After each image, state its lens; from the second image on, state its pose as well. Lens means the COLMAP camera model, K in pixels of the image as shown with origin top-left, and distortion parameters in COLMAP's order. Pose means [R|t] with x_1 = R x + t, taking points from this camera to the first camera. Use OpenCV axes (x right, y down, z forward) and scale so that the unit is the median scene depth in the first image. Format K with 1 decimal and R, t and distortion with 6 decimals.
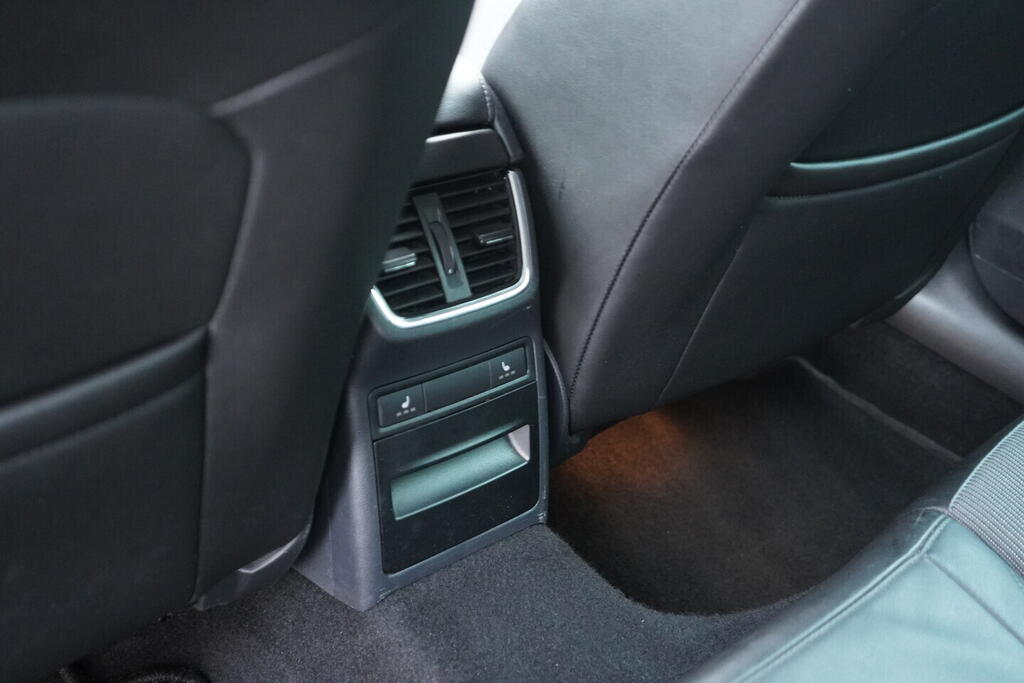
lens RADIAL K [[1046.9, 0, 512.0], [0, 1046.9, 341.5], [0, 0, 1]] dist [-0.005016, 0.024320]
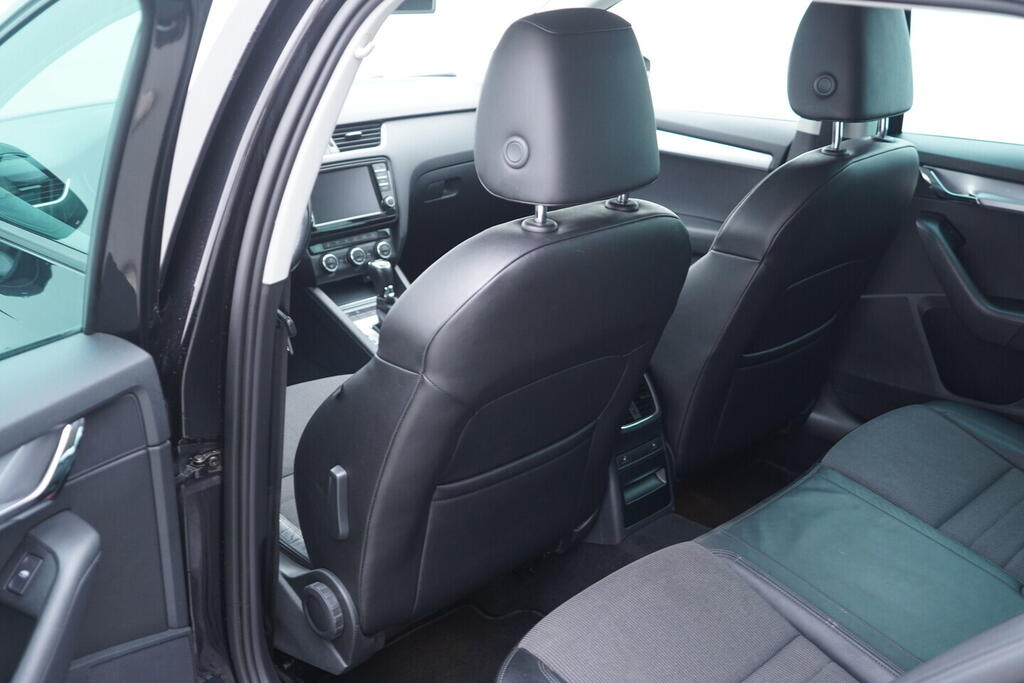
lens RADIAL K [[1046.9, 0, 512.0], [0, 1046.9, 341.5], [0, 0, 1]] dist [-0.005016, 0.024320]
pose [[0.987656, -0.146292, 0.055983, -0.489184], [0.155407, 0.959894, -0.233349, 0.349167], [-0.019600, 0.239168, 0.970780, -1.705922]]
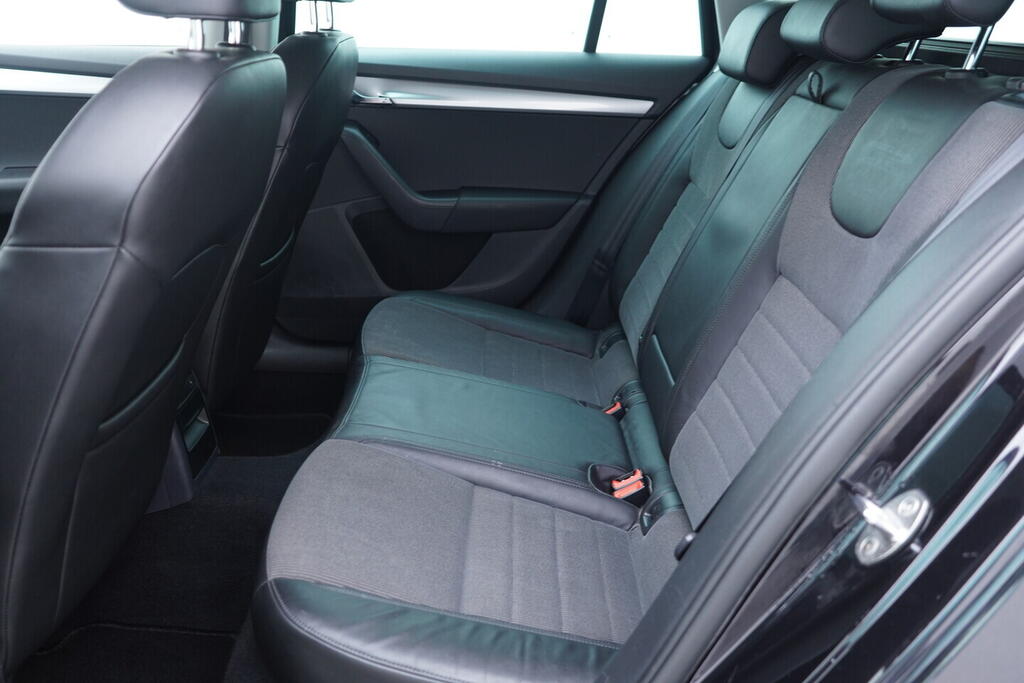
lens RADIAL K [[1046.9, 0, 512.0], [0, 1046.9, 341.5], [0, 0, 1]] dist [-0.005016, 0.024320]
pose [[0.620256, -0.336597, 0.708509, -1.214777], [0.482644, 0.875793, -0.006455, 0.312667], [-0.618334, 0.345961, 0.705672, -1.145967]]
